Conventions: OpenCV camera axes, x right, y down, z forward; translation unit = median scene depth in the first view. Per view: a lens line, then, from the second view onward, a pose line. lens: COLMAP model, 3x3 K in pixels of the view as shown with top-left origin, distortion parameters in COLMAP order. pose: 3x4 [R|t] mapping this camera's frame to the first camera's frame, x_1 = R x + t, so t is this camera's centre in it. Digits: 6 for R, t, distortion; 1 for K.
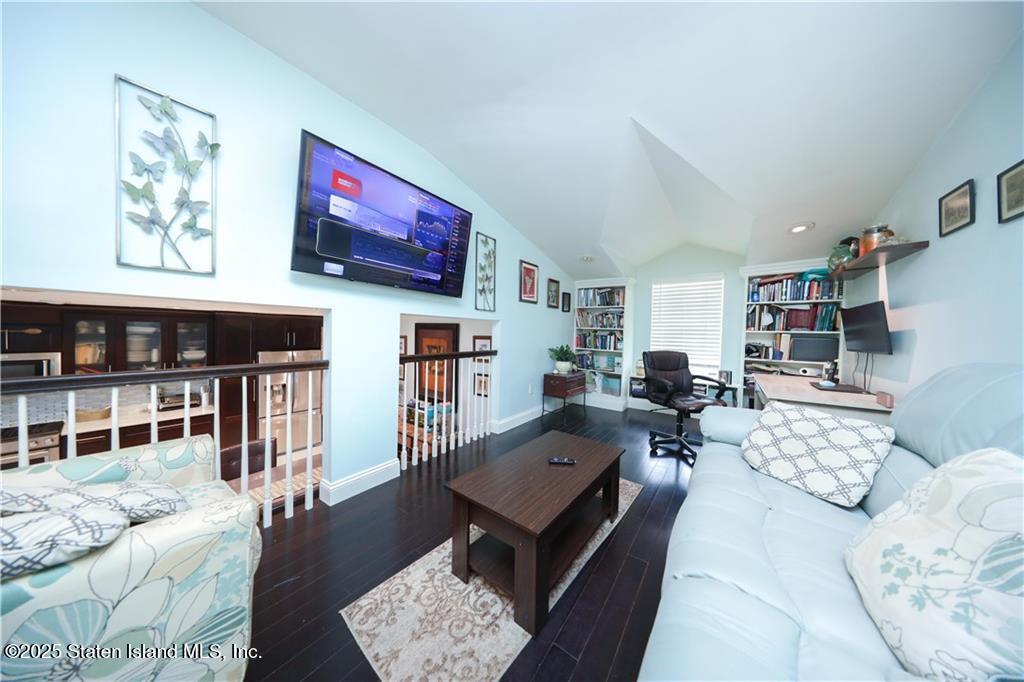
lens RADIAL K [[297.0, 0, 508.4], [0, 297.0, 335.6], [0, 0, 1]] dist [0.000707, 0.000024]
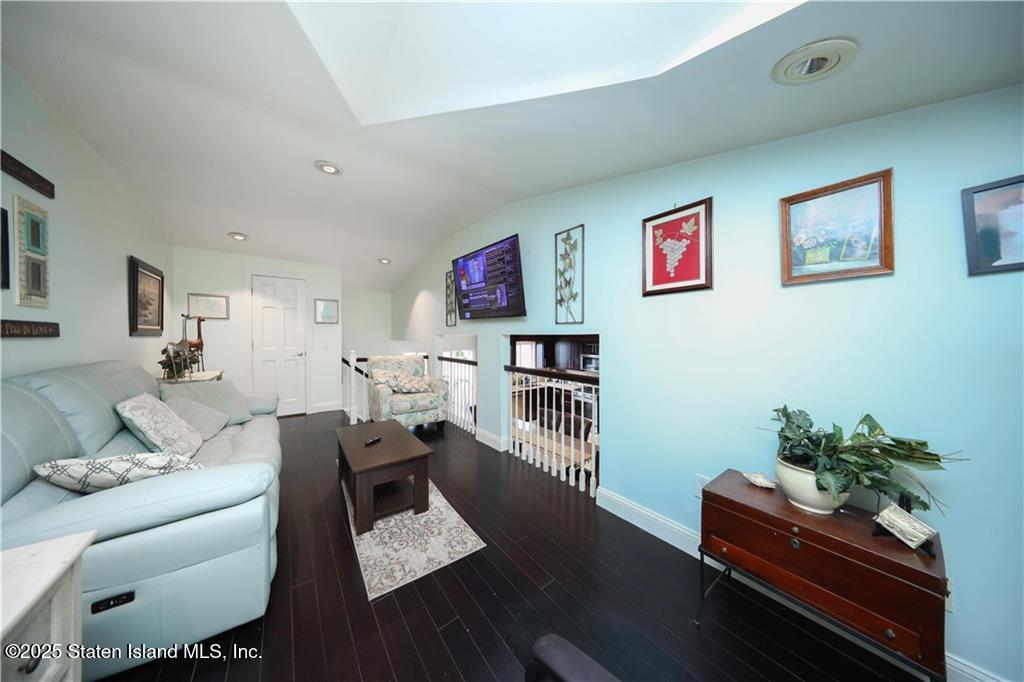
lens RADIAL K [[297.0, 0, 509.0], [0, 297.0, 337.1], [0, 0, 1]] dist [0.000707, 0.000024]
pose [[-0.288888, -0.016004, -0.957229, 0.727947], [-0.021518, 0.999716, -0.010220, -0.037599], [0.957121, 0.017646, -0.289151, 1.085166]]
